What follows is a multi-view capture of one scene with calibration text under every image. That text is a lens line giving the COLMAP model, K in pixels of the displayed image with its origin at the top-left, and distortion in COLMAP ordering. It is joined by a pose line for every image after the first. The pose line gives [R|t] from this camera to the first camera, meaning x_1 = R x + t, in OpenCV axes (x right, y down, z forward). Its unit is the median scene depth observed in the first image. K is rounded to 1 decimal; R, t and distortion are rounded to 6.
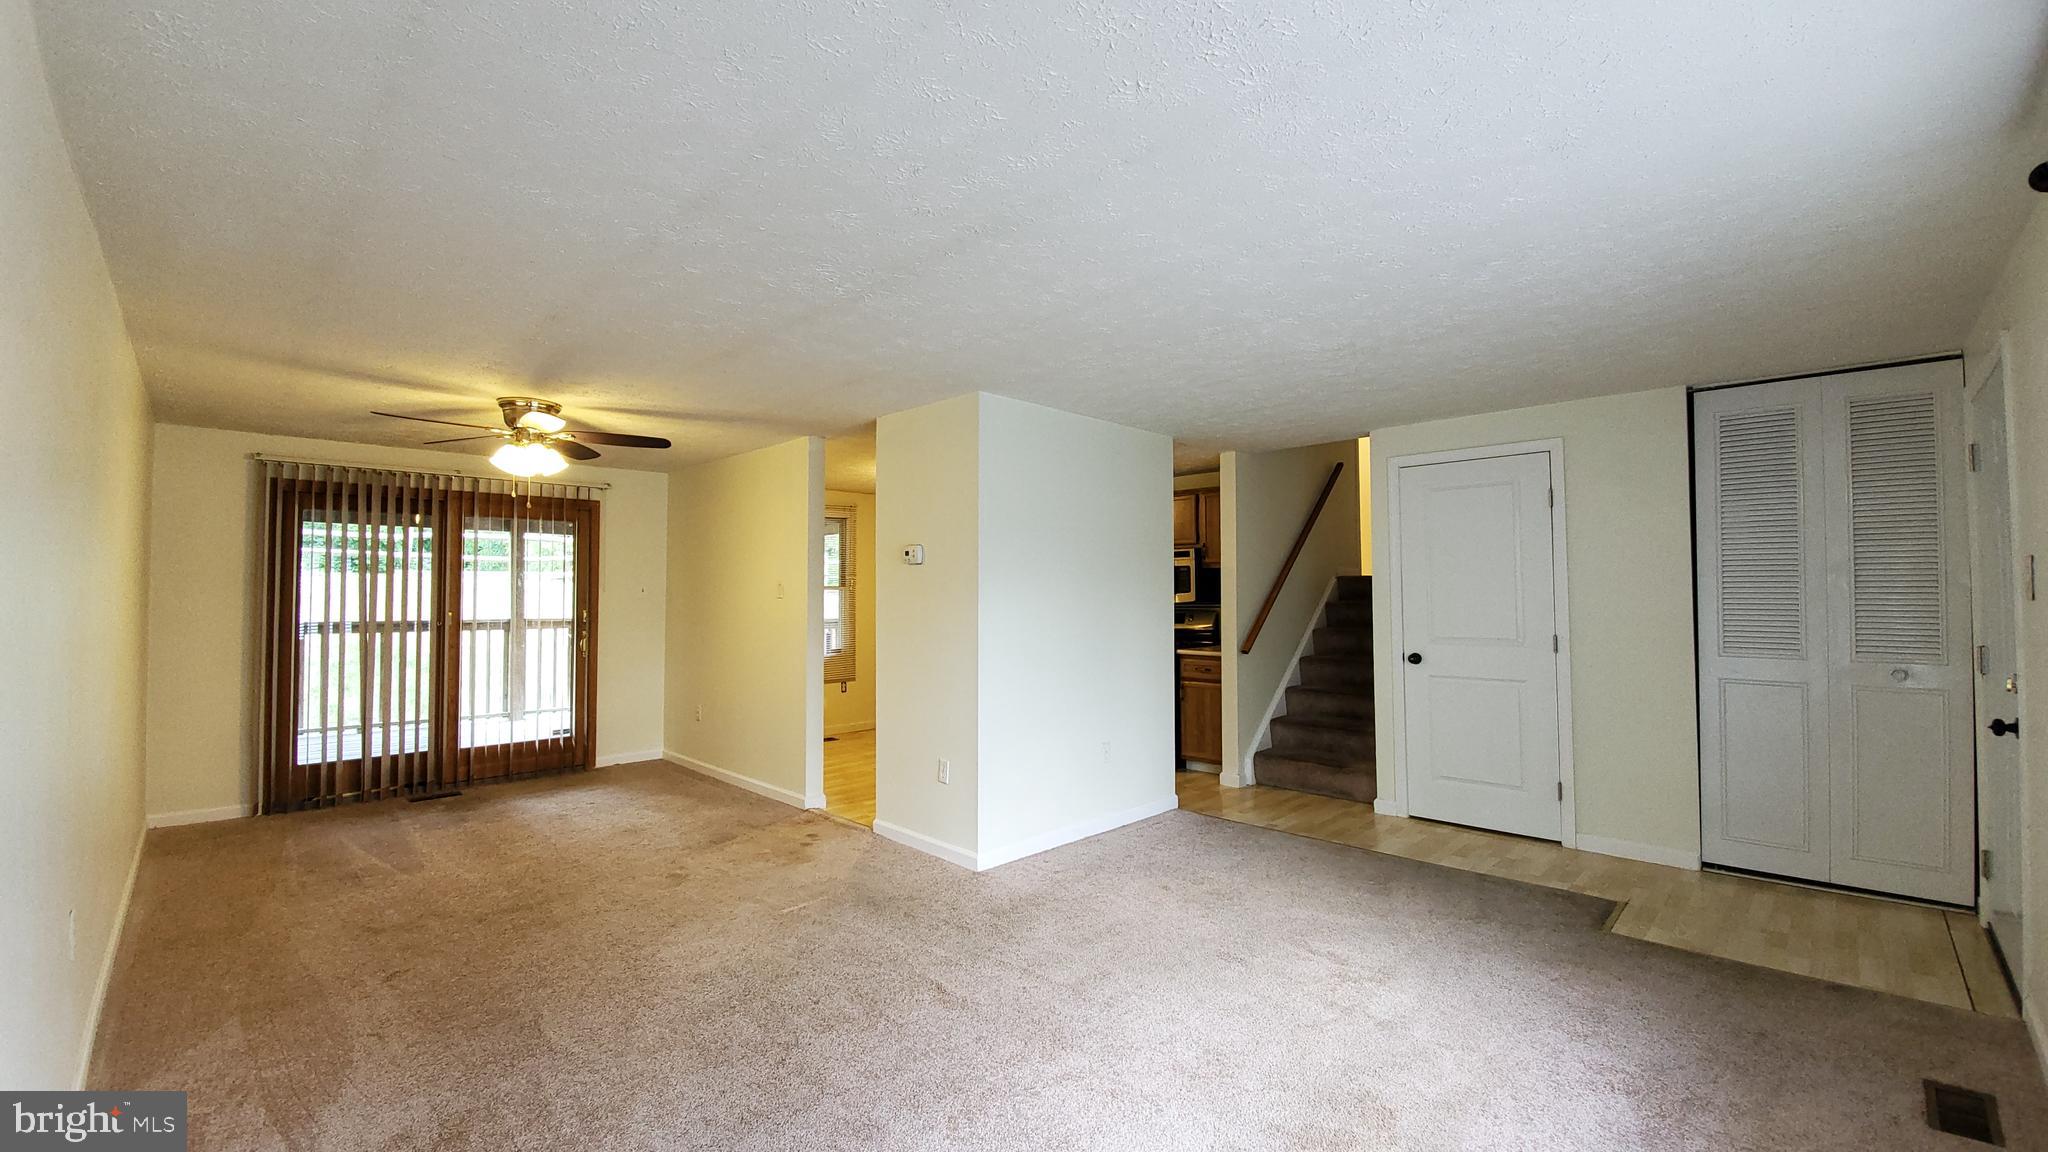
lens RADIAL K [[816.5, 0, 1037.4], [0, 816.5, 564.5], [0, 0, 1]] dist [-0.017063, -0.000154]
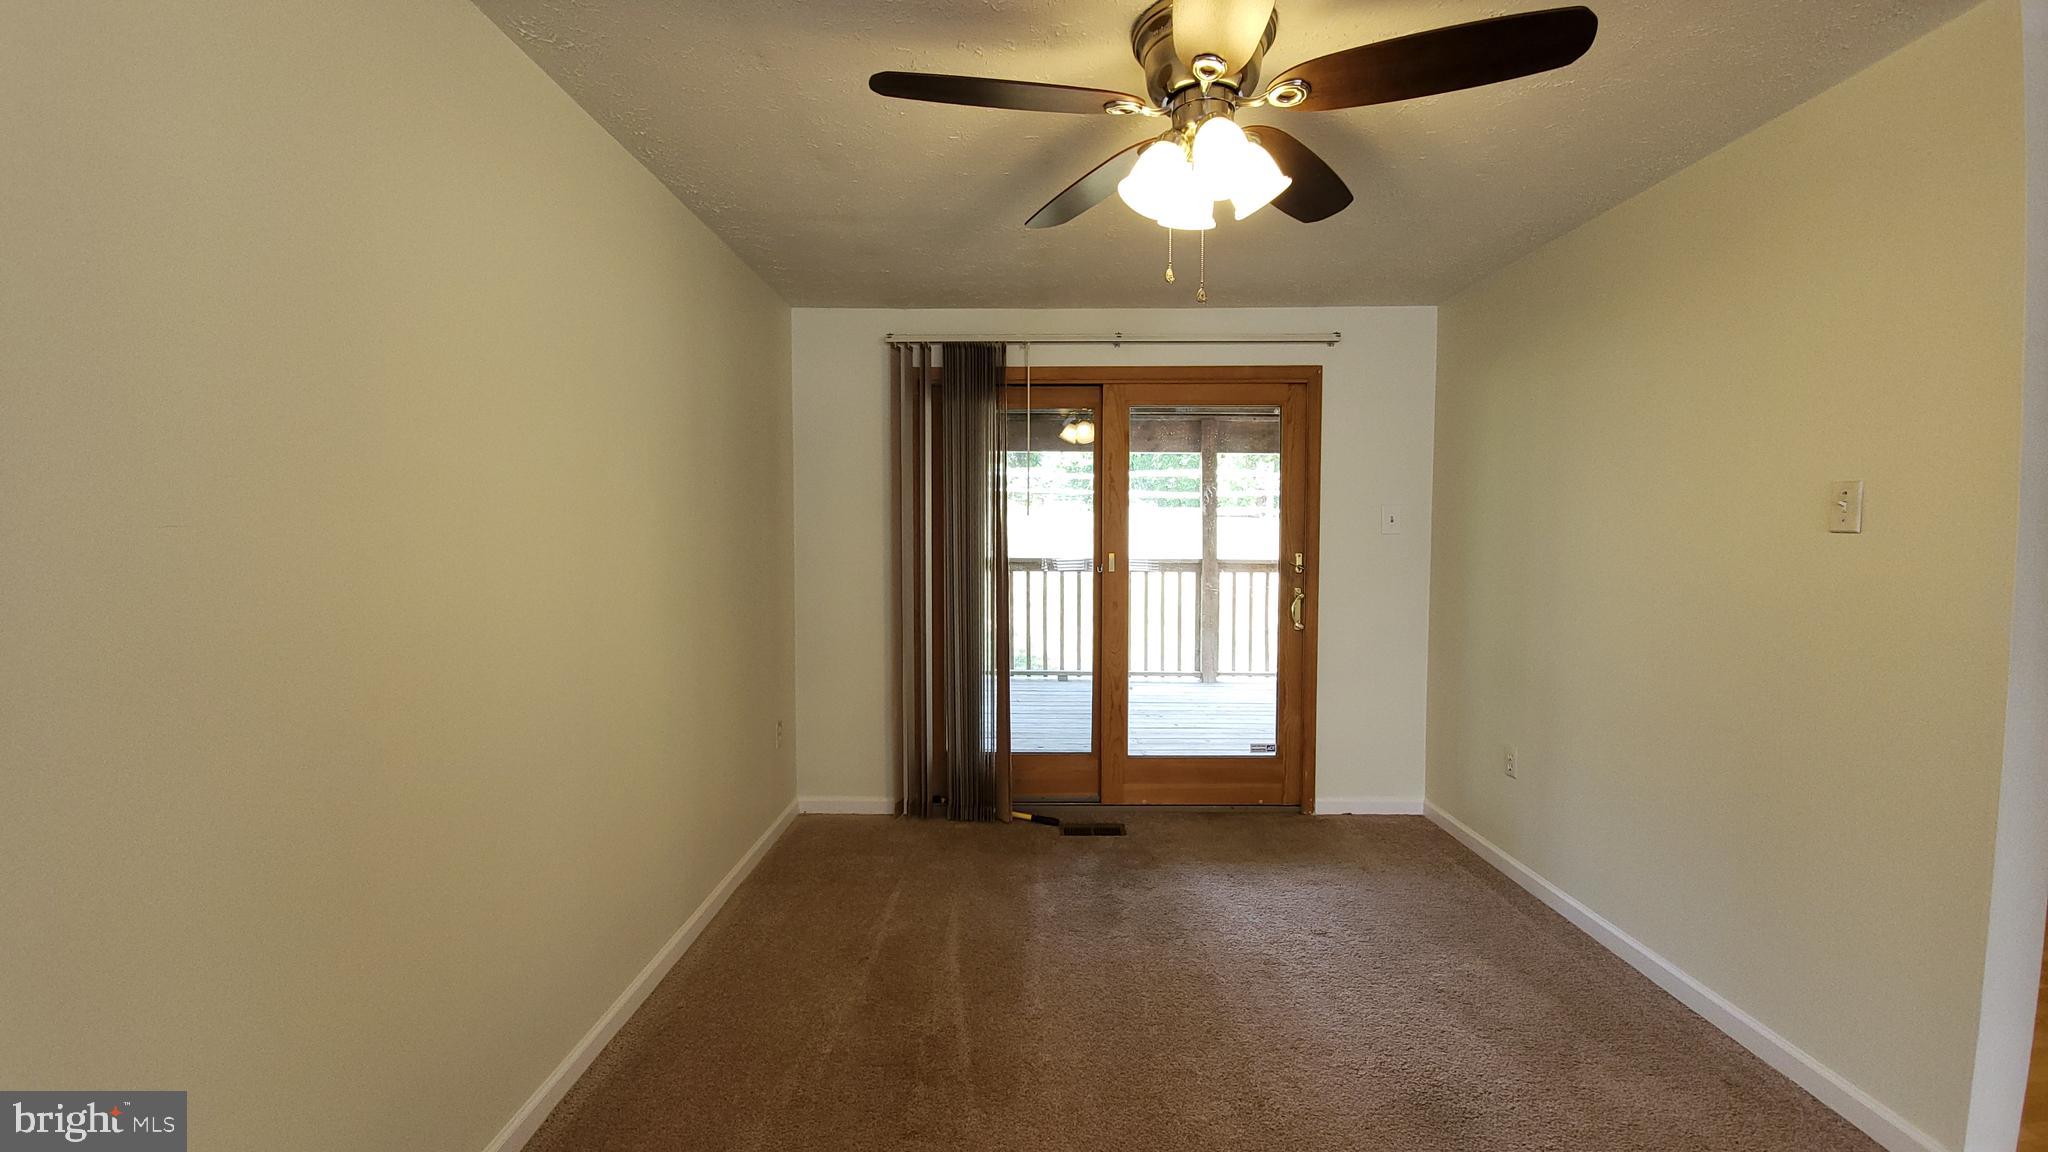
lens RADIAL K [[816.5, 0, 1037.4], [0, 816.5, 564.5], [0, 0, 1]] dist [-0.017063, -0.000154]
pose [[0.705610, 0.031835, -0.707885, -0.265733], [0.021533, 0.997566, 0.066326, 0.020421], [0.708273, -0.062043, 0.703207, 0.437028]]
